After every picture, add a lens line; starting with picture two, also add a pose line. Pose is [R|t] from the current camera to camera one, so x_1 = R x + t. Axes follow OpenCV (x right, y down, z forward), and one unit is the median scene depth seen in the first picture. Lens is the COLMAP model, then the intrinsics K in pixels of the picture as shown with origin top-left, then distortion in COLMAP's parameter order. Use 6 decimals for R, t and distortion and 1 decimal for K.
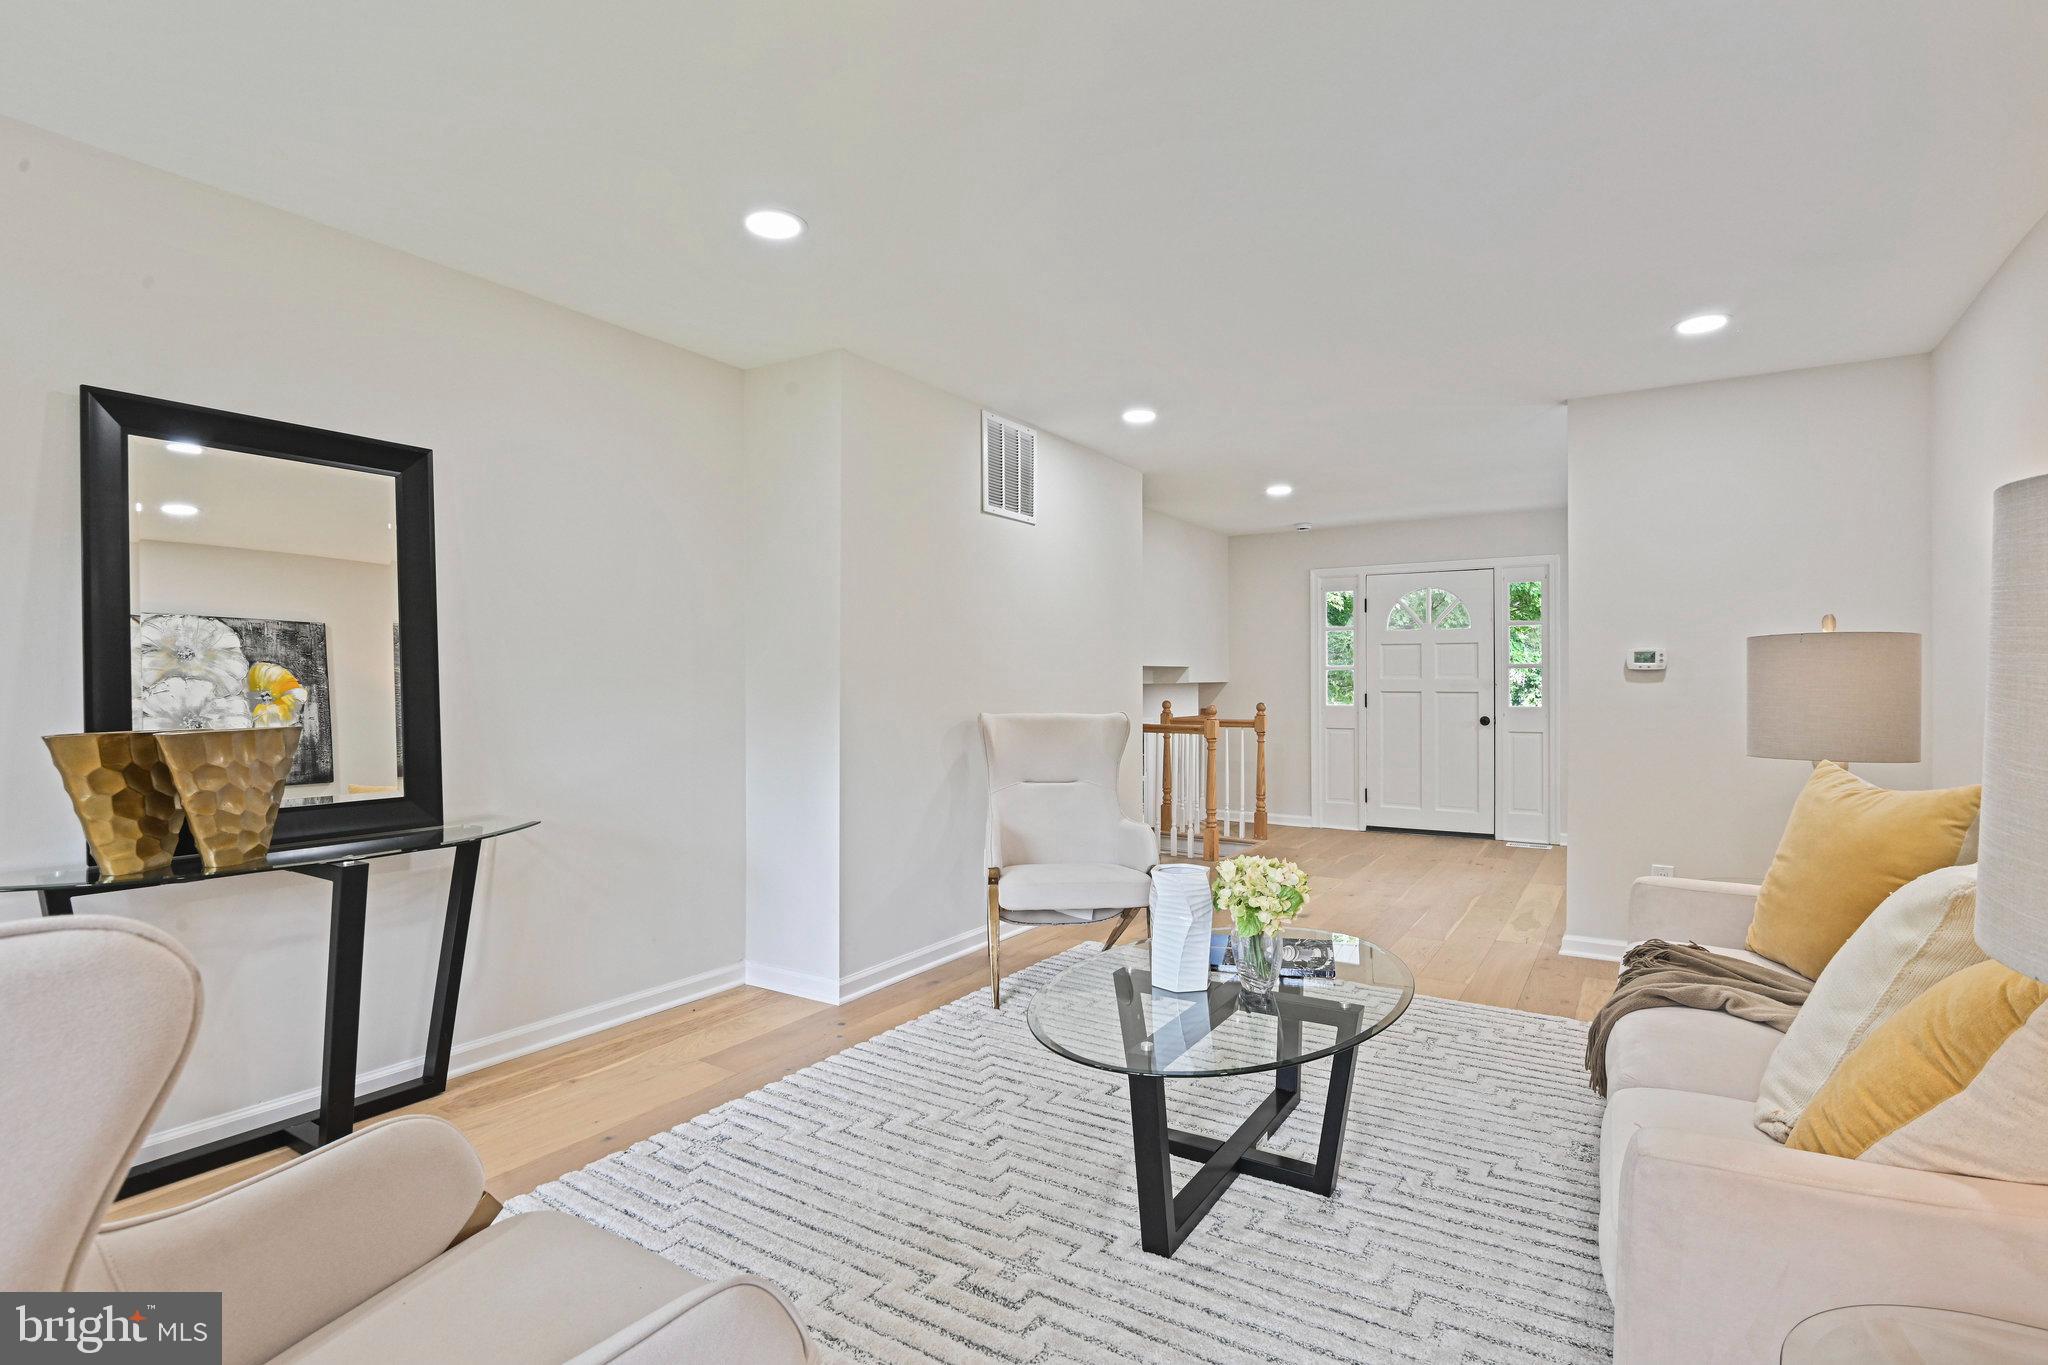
lens RADIAL K [[989.3, 0, 1031.8], [0, 989.3, 683.6], [0, 0, 1]] dist [-0.013306, -0.003566]
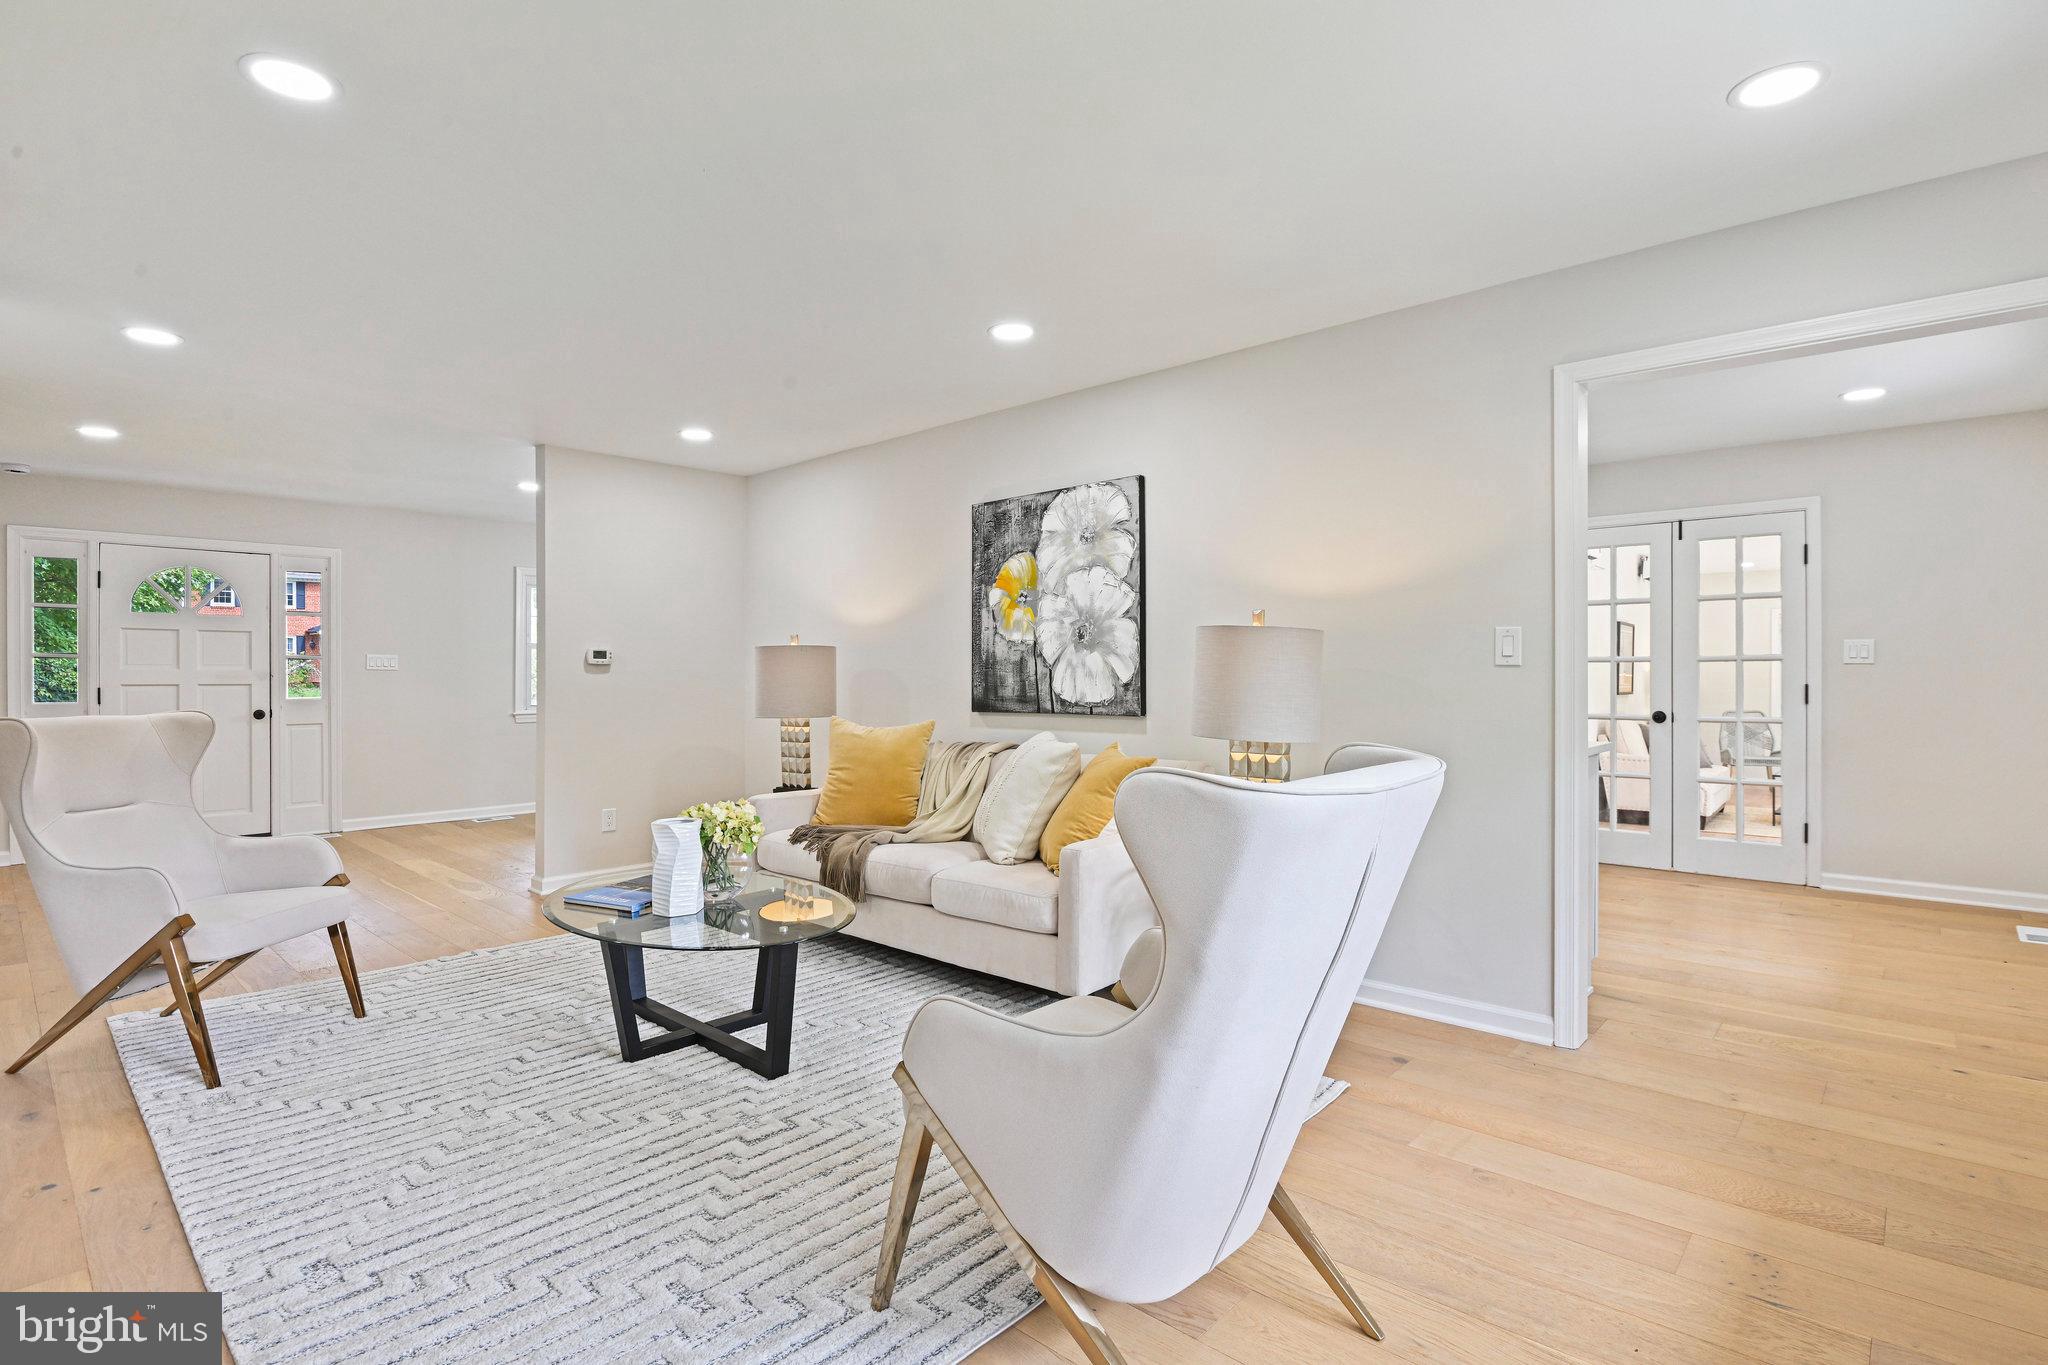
lens RADIAL K [[989.3, 0, 1025.2], [0, 989.3, 674.5], [0, 0, 1]] dist [-0.013306, -0.003566]
pose [[0.181767, -0.000737, 0.983341, -0.809712], [0.000971, 0.999999, 0.000570, -0.000344], [-0.983341, 0.000851, 0.181768, 0.264656]]
